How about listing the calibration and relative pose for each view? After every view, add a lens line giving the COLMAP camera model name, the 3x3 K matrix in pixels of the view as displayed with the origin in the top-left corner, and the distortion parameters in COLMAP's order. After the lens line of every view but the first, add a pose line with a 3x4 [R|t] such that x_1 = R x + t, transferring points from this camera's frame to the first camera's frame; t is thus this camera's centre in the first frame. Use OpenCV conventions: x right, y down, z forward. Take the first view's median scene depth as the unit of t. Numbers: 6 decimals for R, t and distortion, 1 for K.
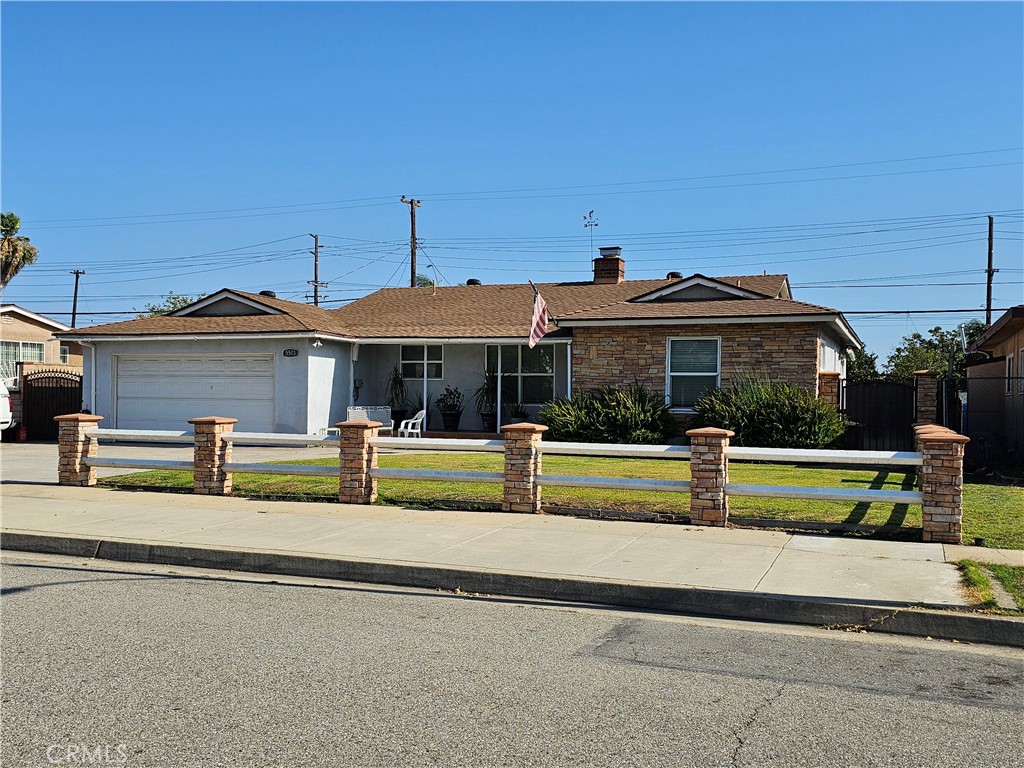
lens RADIAL K [[692.6, 0, 512.5], [0, 692.6, 383.8], [0, 0, 1]] dist [0.054422, -0.039323]
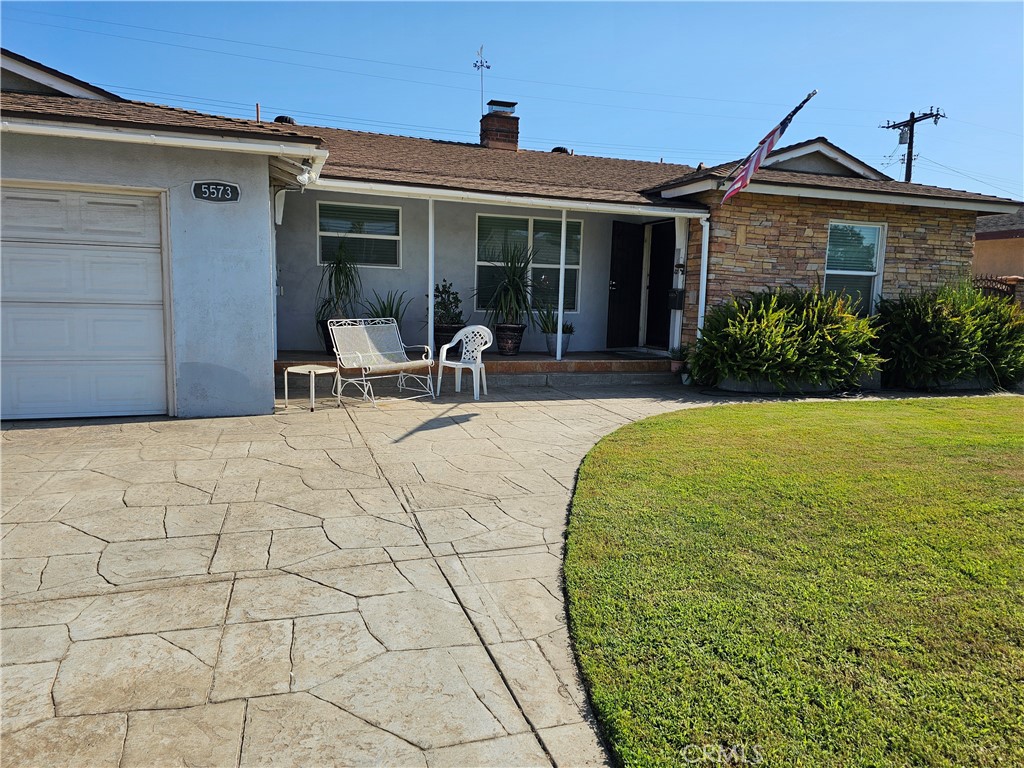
lens RADIAL K [[644.6, 0, 518.1], [0, 644.6, 374.9], [0, 0, 1]] dist [0.011215, 0.001755]
pose [[0.826383, -0.057518, 0.560164, -0.408958], [-0.022833, 0.990529, 0.135391, 0.008037], [-0.562646, -0.124675, 0.817243, 0.590493]]
